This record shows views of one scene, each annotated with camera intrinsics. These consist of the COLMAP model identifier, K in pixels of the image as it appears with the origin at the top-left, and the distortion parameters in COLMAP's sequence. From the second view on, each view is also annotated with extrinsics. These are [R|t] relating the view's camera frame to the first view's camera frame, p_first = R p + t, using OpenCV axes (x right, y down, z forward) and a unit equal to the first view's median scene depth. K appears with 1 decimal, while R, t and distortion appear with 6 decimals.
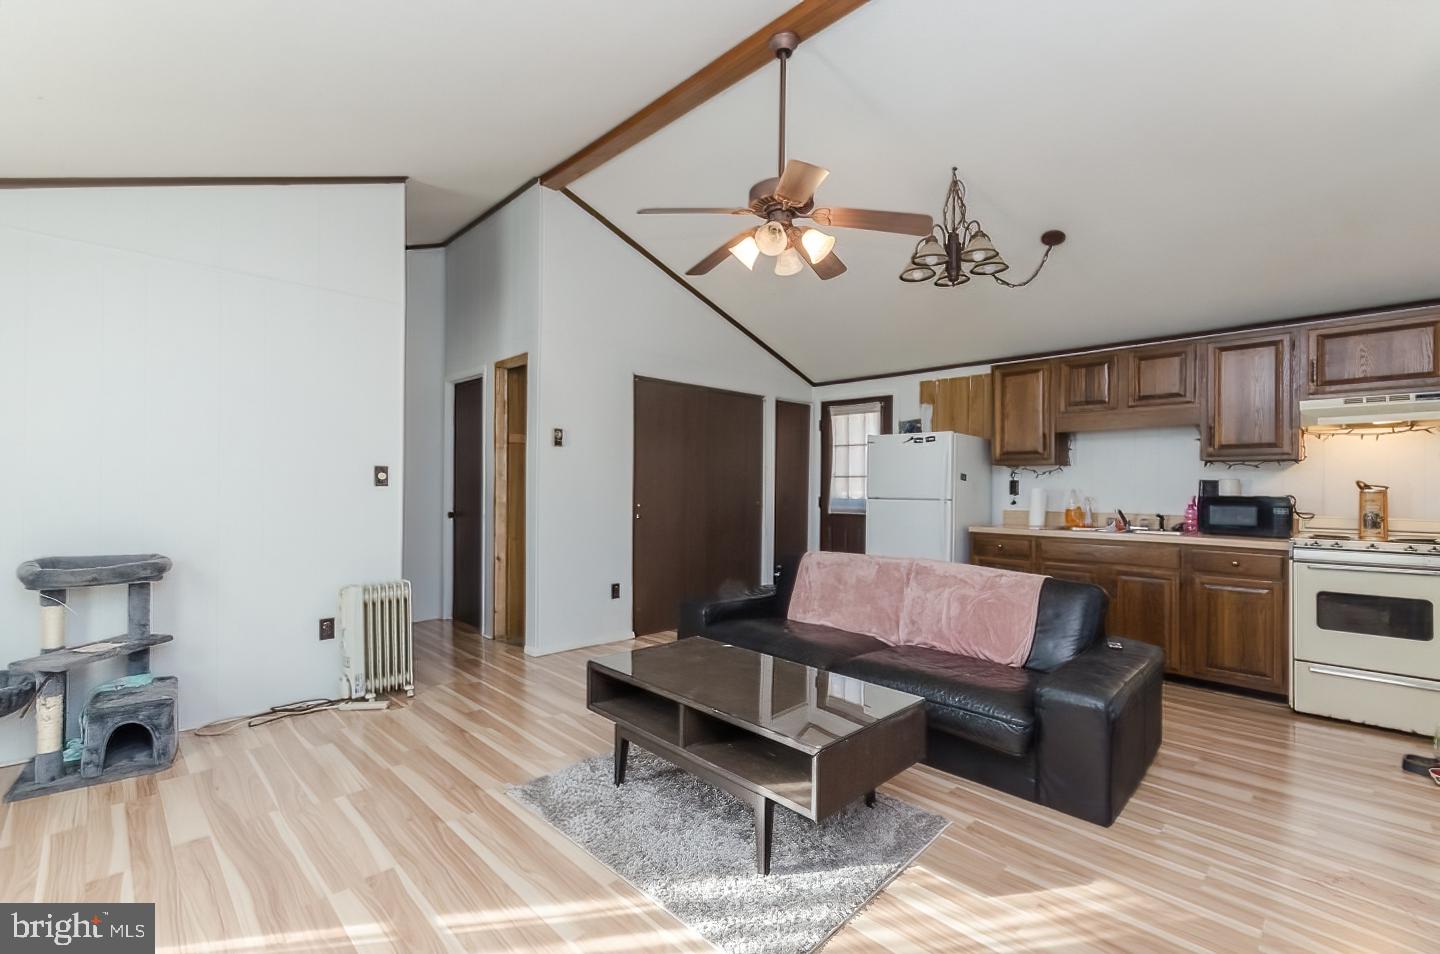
lens RADIAL K [[635.2, 0, 807.0], [0, 635.2, 485.6], [0, 0, 1]] dist [0.004560, 0.000590]
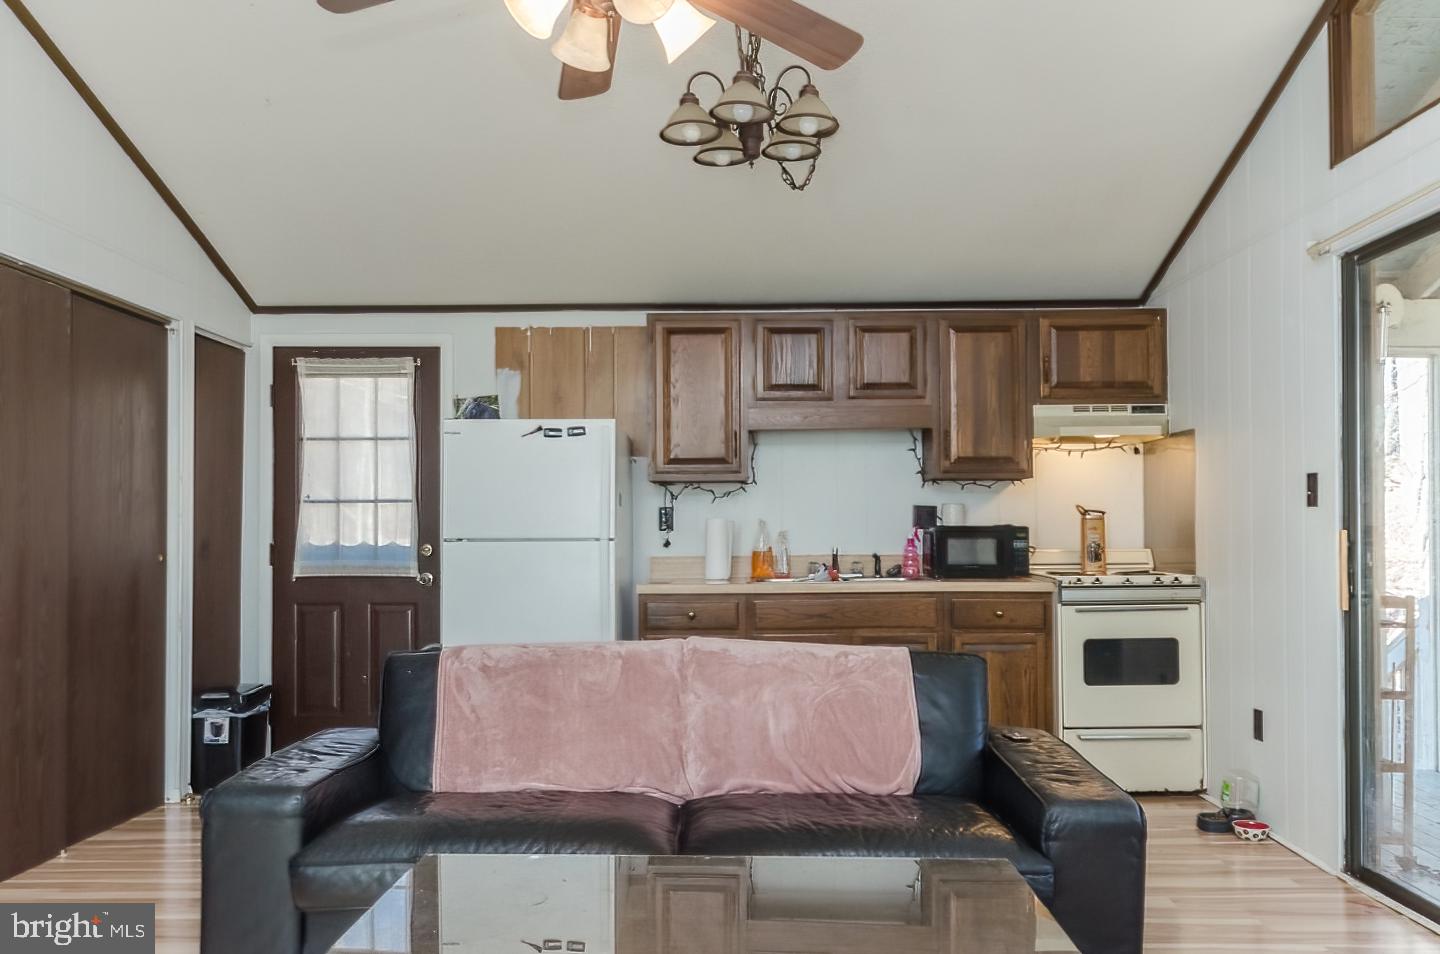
lens RADIAL K [[1064.6, 0, 722.0], [0, 1064.6, 523.1], [0, 0, 1]] dist [-0.011307, -0.001945]
pose [[0.748718, -0.006623, 0.662856, -0.353672], [0.012812, 0.999908, -0.004480, 0.014057], [-0.662765, 0.011846, 0.748734, 0.233894]]
